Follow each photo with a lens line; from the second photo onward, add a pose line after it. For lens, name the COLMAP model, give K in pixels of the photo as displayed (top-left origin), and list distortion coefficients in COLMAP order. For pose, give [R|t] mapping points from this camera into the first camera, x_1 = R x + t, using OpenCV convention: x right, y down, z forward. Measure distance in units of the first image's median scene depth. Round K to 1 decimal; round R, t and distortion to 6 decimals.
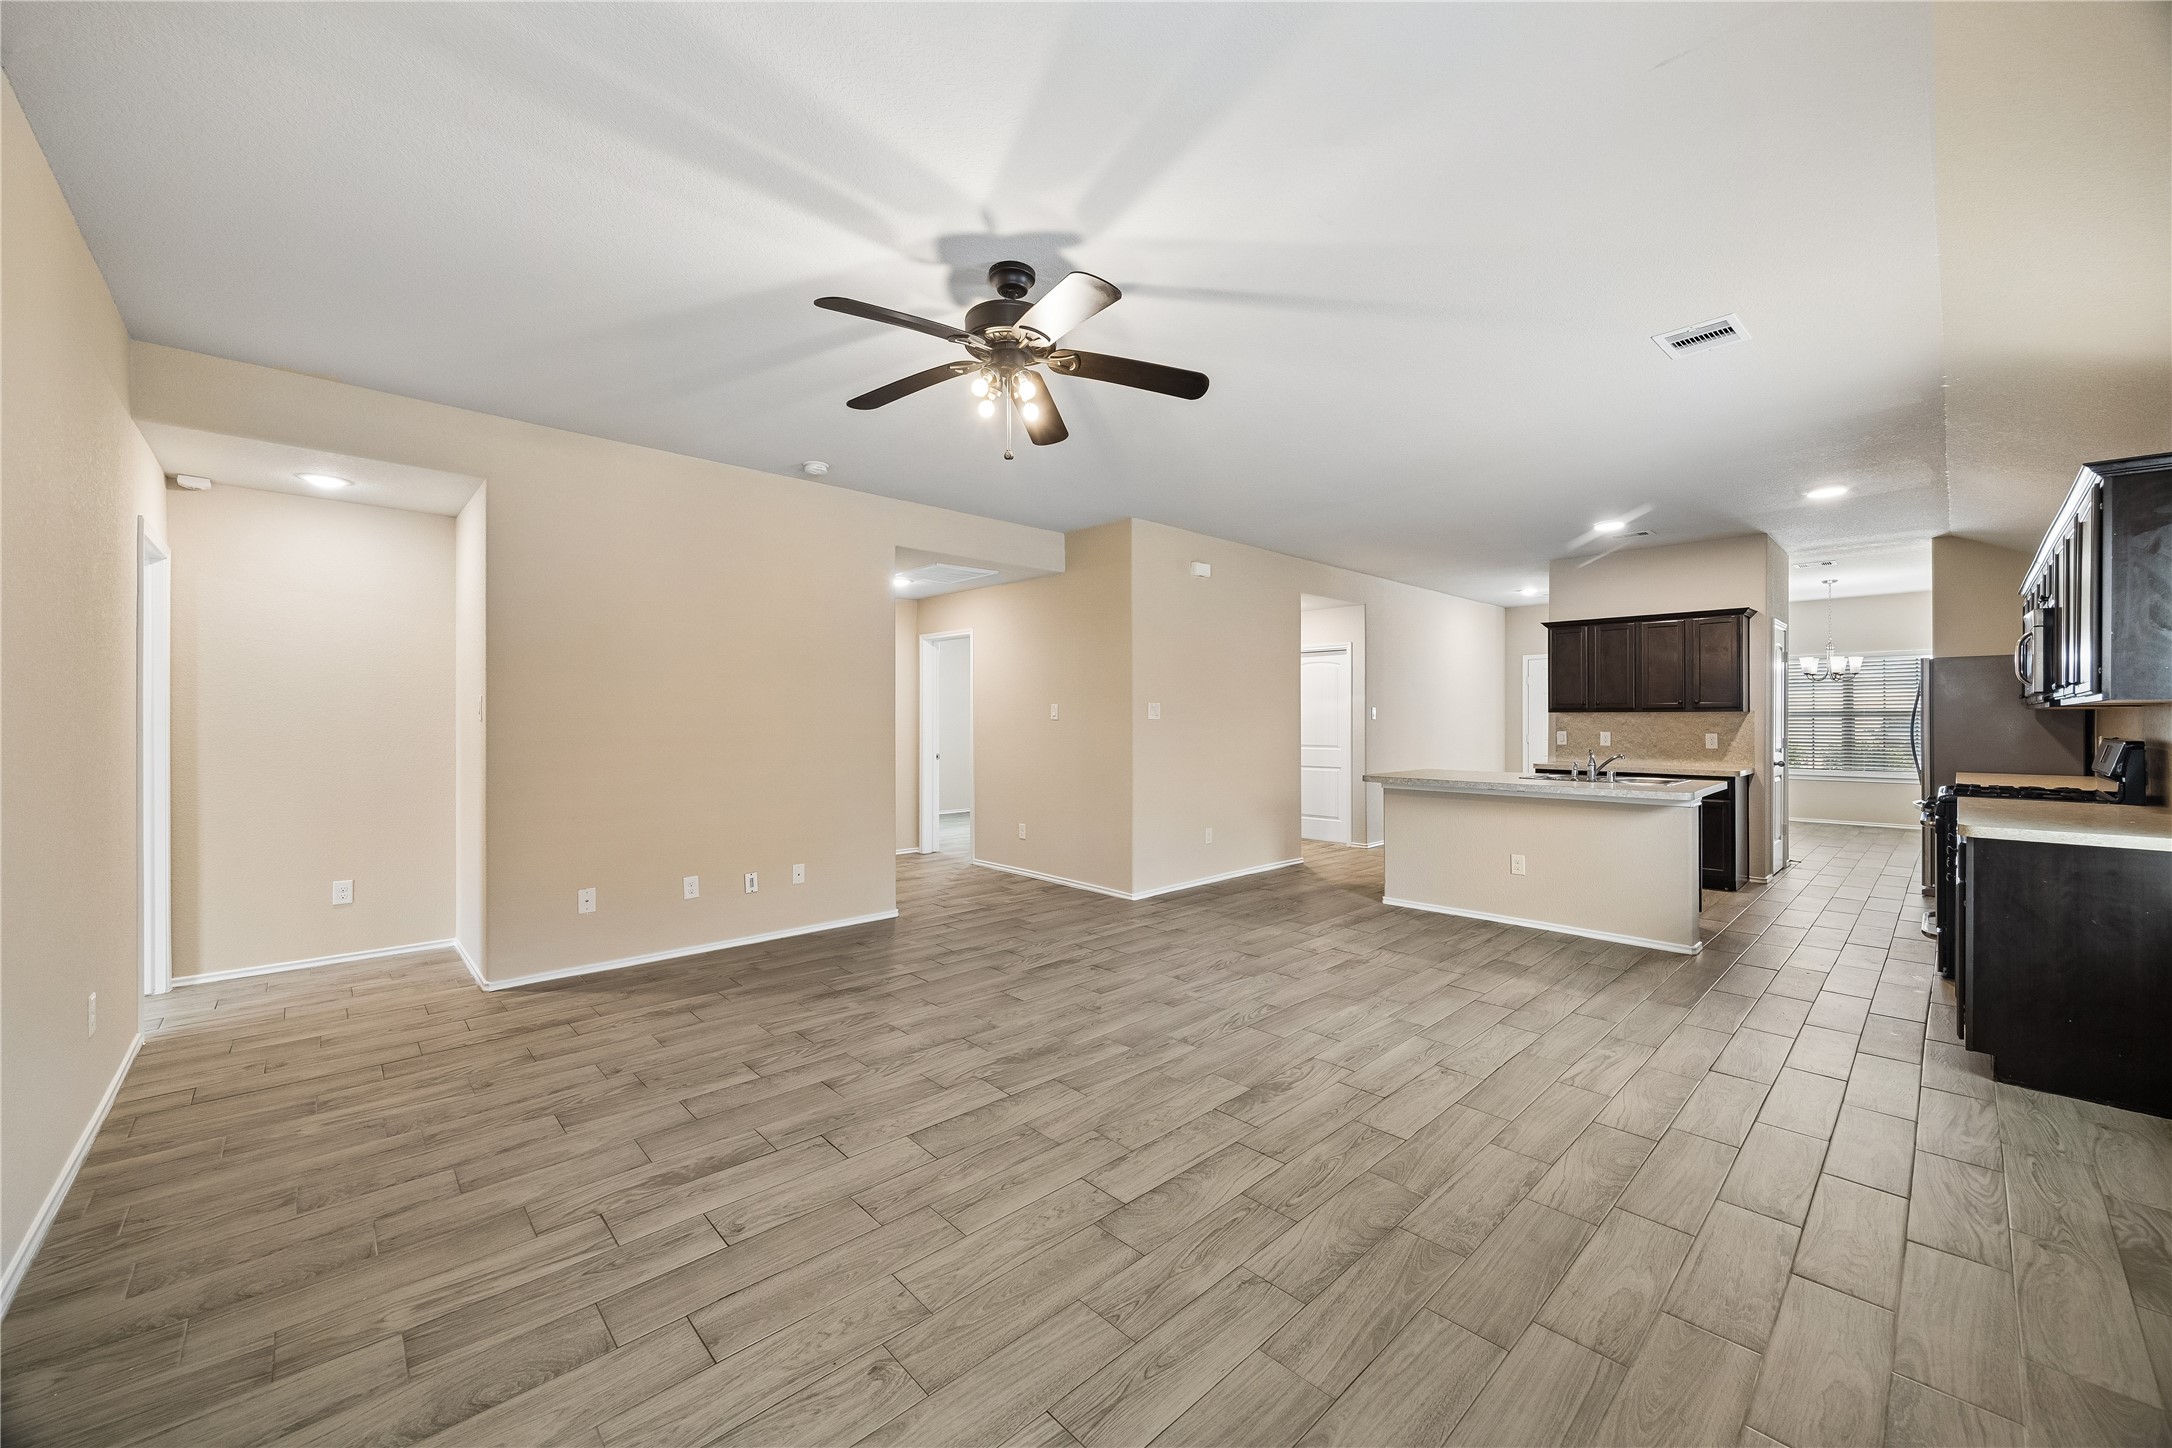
lens RADIAL K [[822.8, 0, 1091.3], [0, 822.8, 726.9], [0, 0, 1]] dist [0.007305, 0.000416]
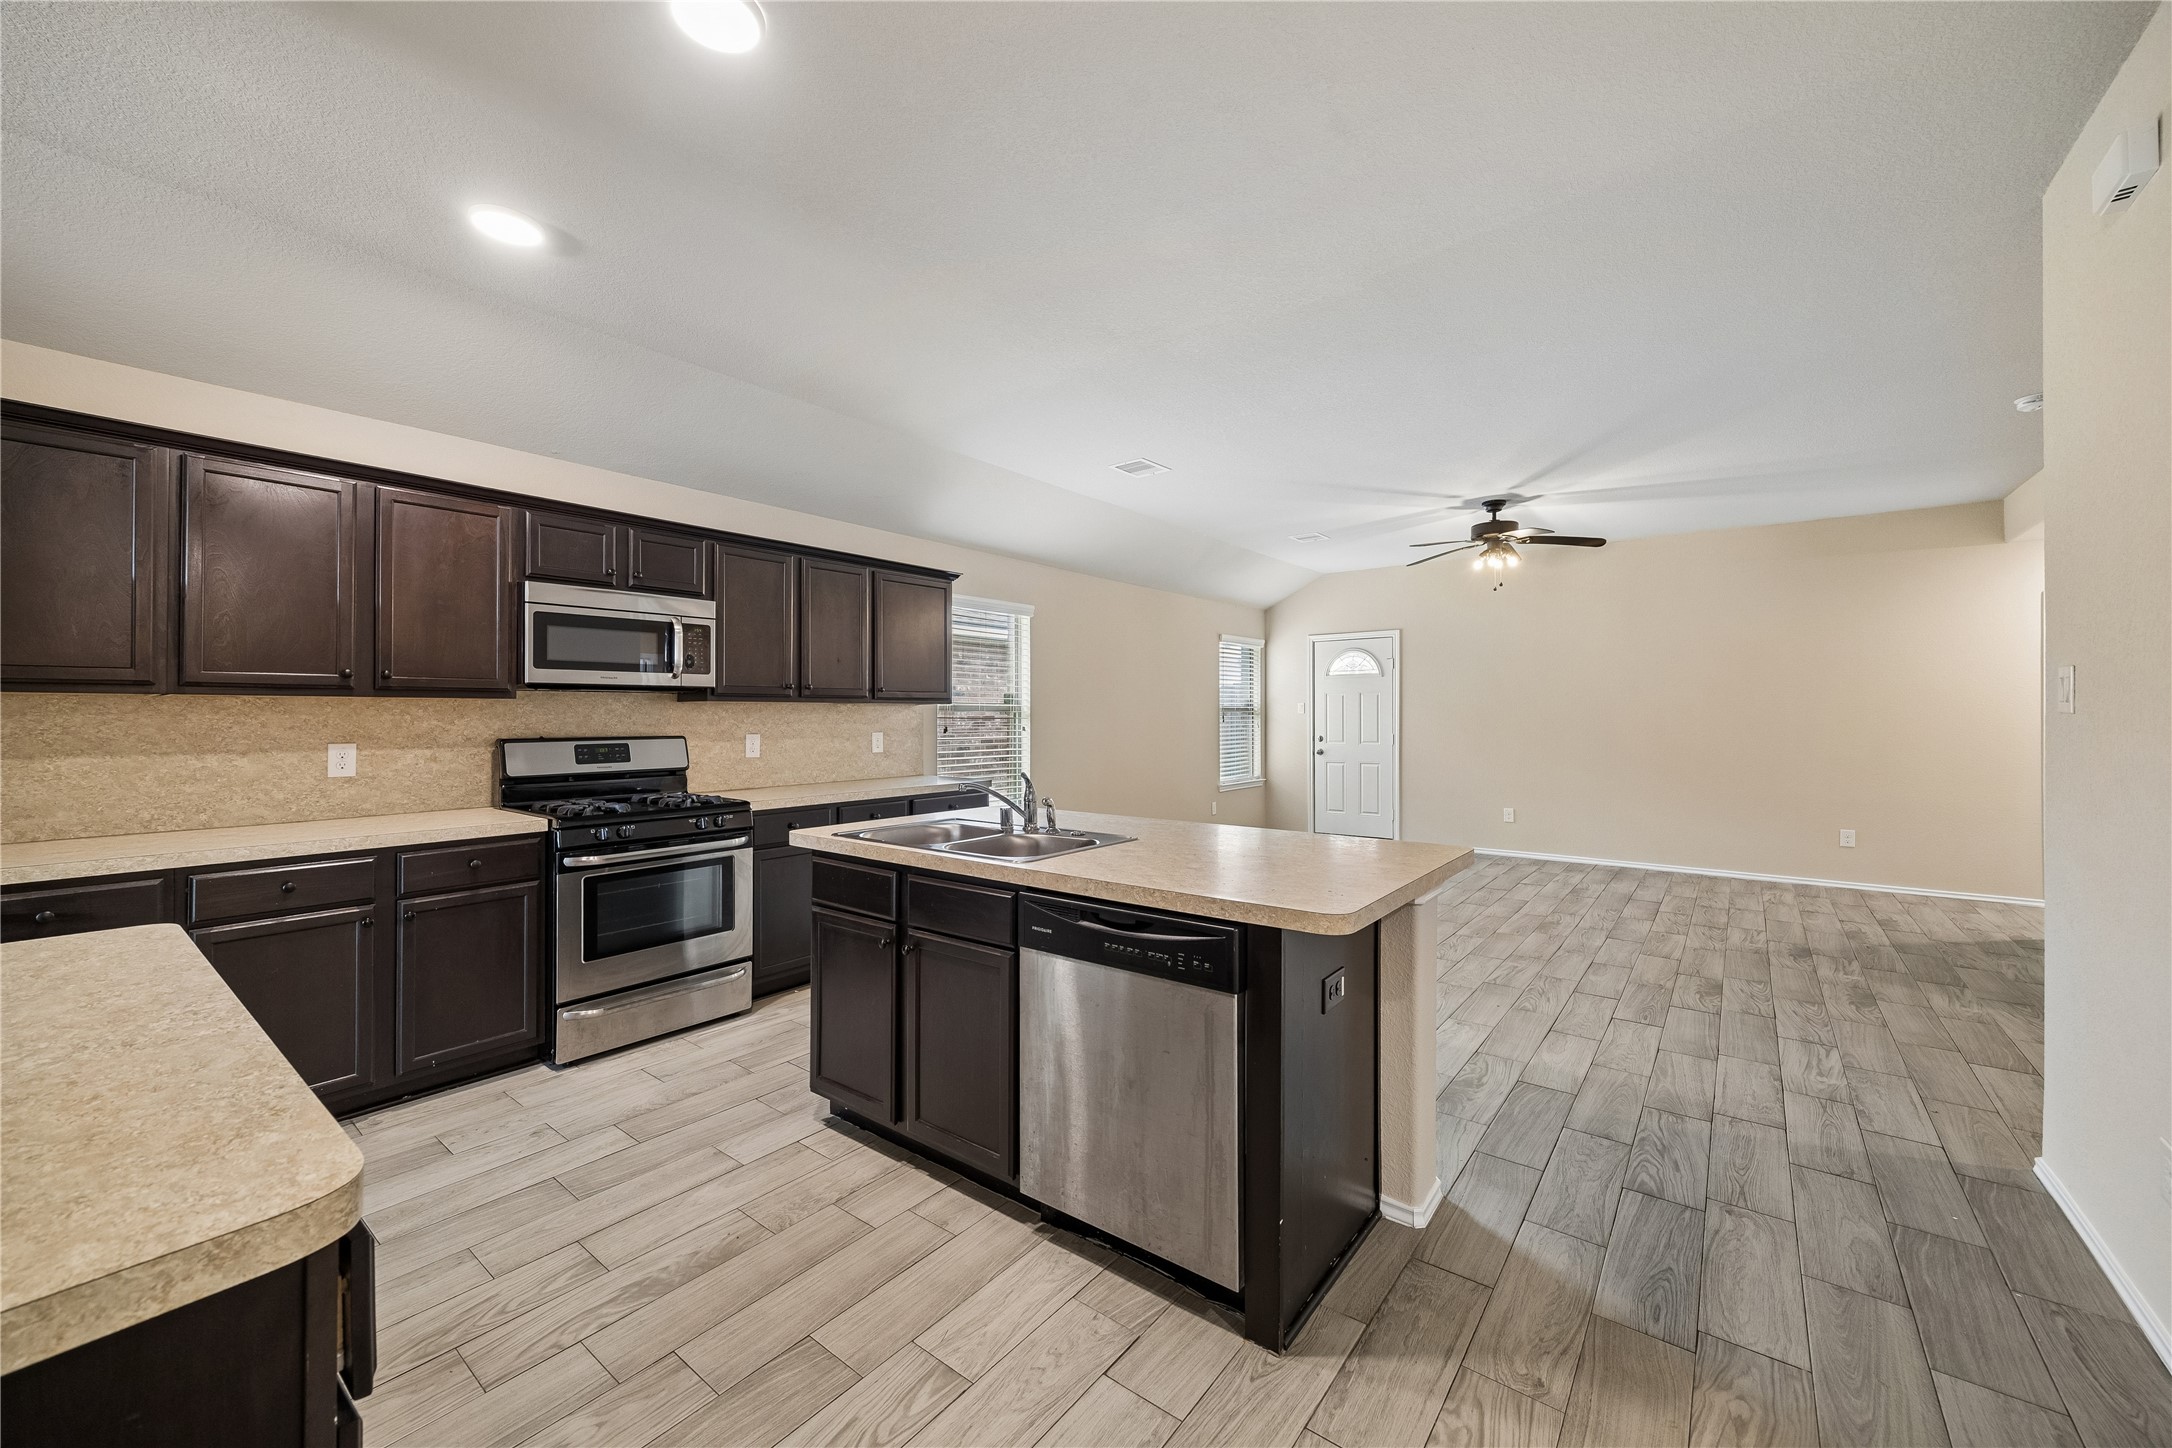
lens RADIAL K [[822.8, 0, 1097.2], [0, 822.8, 721.7], [0, 0, 1]] dist [0.007305, 0.000416]
pose [[-0.988175, 0.003597, -0.153286, 0.944451], [0.000809, 0.999833, 0.018249, -0.021475], [0.153326, 0.017909, -0.988013, 2.239677]]
